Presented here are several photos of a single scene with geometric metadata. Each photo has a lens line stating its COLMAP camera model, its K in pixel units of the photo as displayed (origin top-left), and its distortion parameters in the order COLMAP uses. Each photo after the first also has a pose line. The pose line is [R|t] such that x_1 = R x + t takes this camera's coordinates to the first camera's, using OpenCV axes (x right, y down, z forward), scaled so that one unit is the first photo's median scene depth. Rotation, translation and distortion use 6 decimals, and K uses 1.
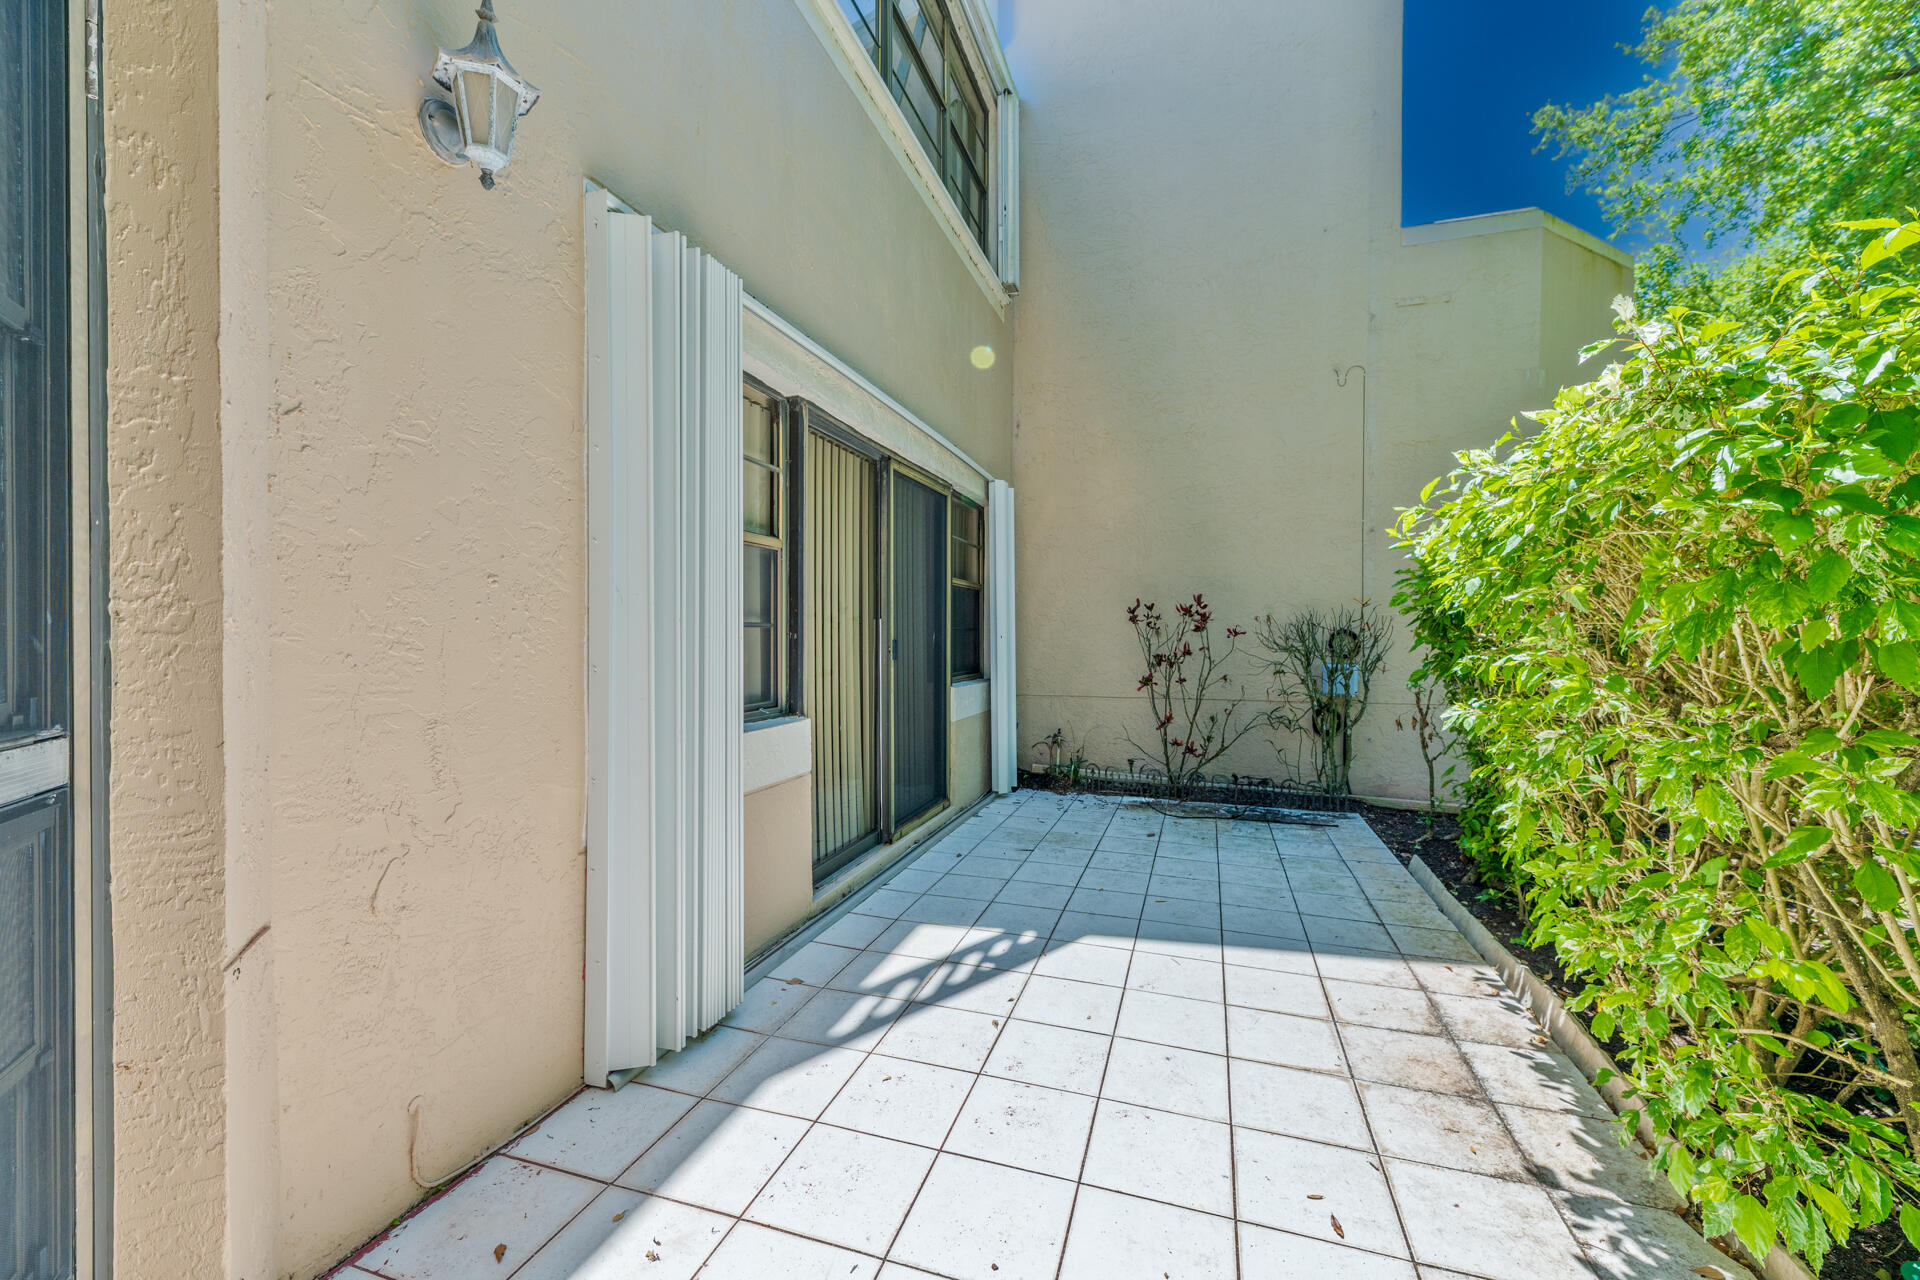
lens RADIAL K [[774.6, 0, 957.3], [0, 774.6, 637.5], [0, 0, 1]] dist [0.001059, 0.000021]
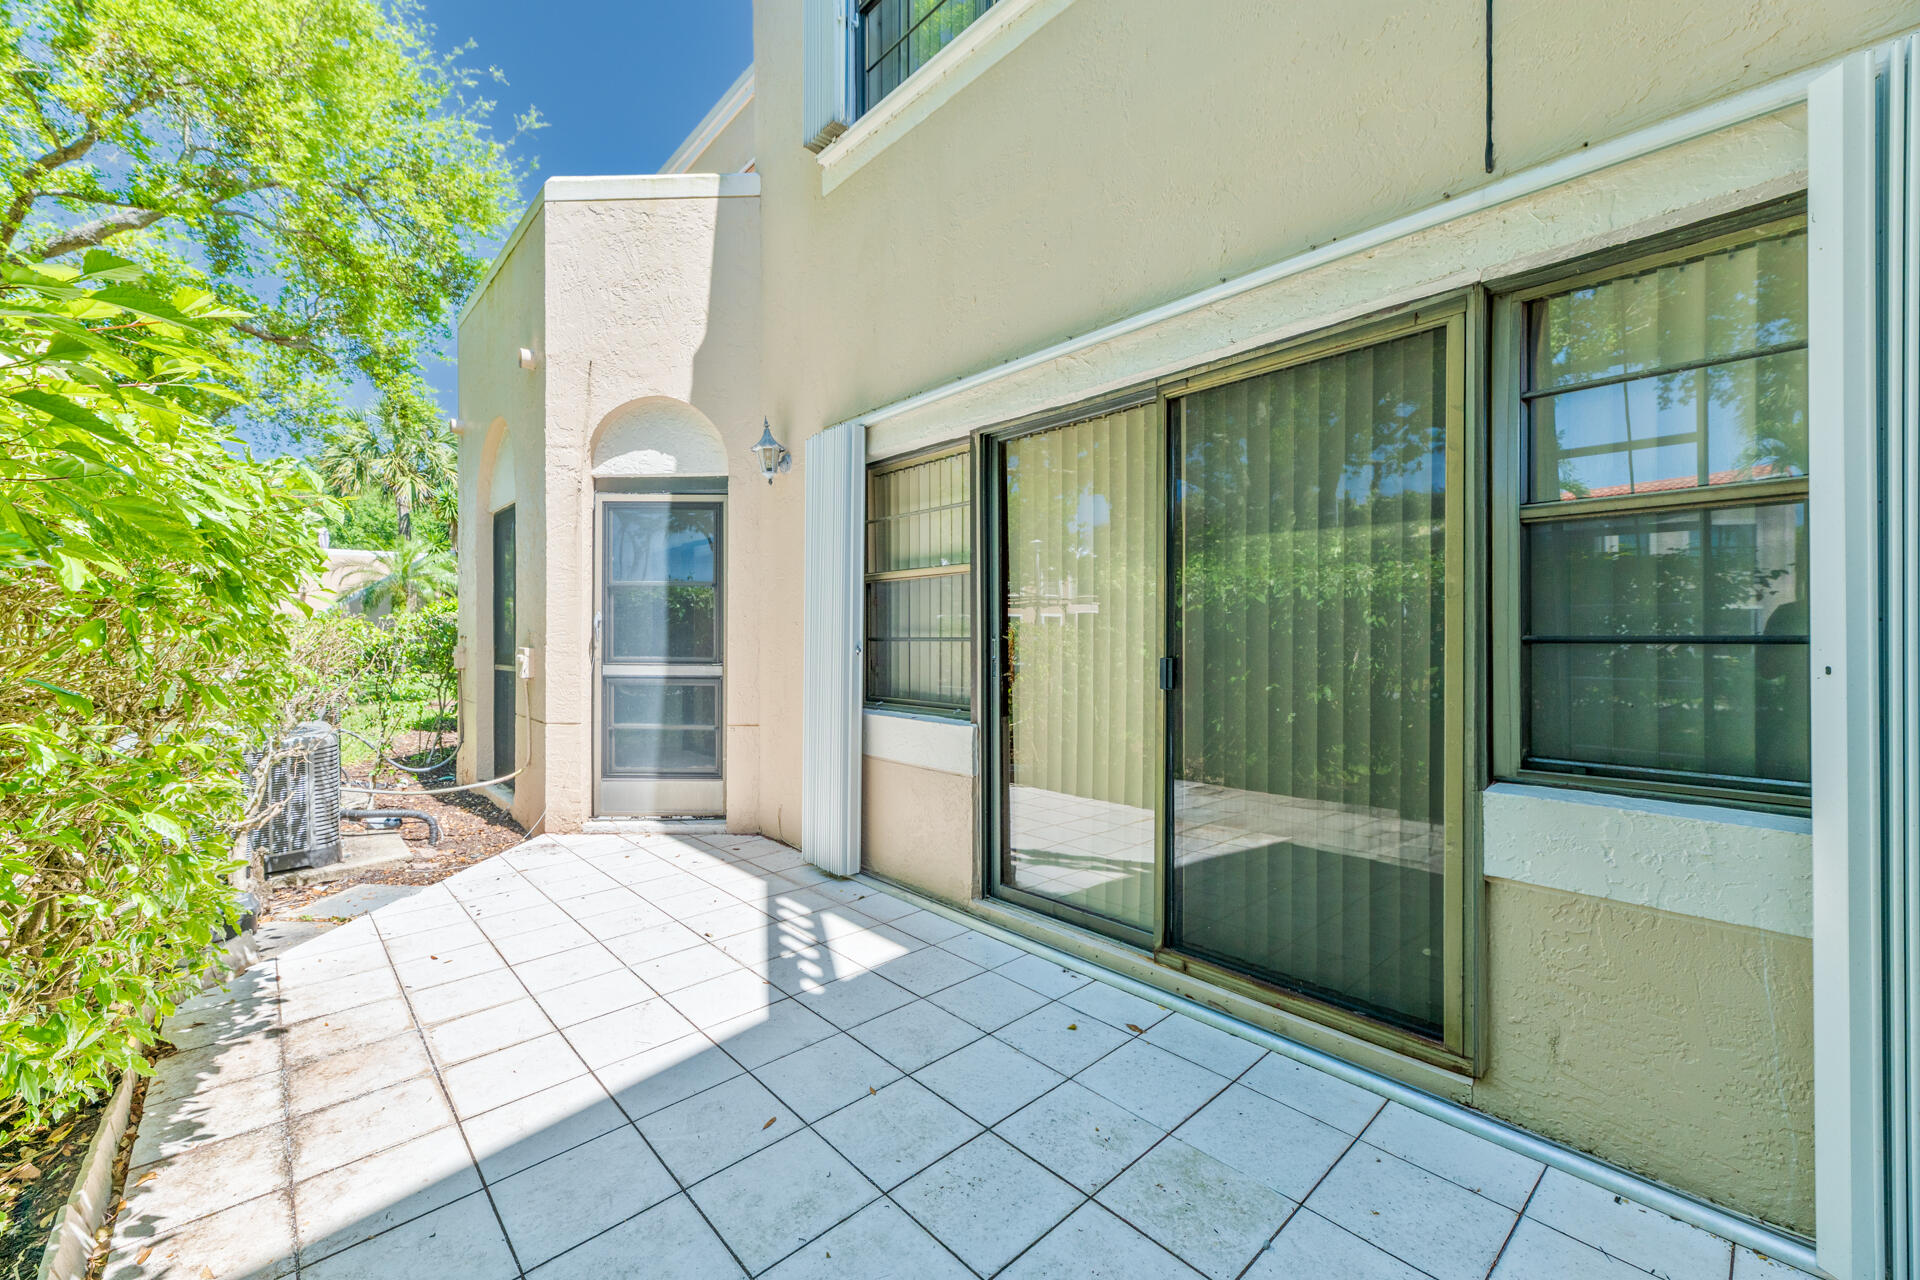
lens RADIAL K [[774.6, 0, 960.6], [0, 774.6, 634.9], [0, 0, 1]] dist [0.001059, 0.000021]
pose [[-0.498507, 0.002157, -0.866883, 0.982906], [-0.000618, 0.999996, 0.002843, -0.025538], [0.866886, 0.001953, -0.498503, 2.017621]]
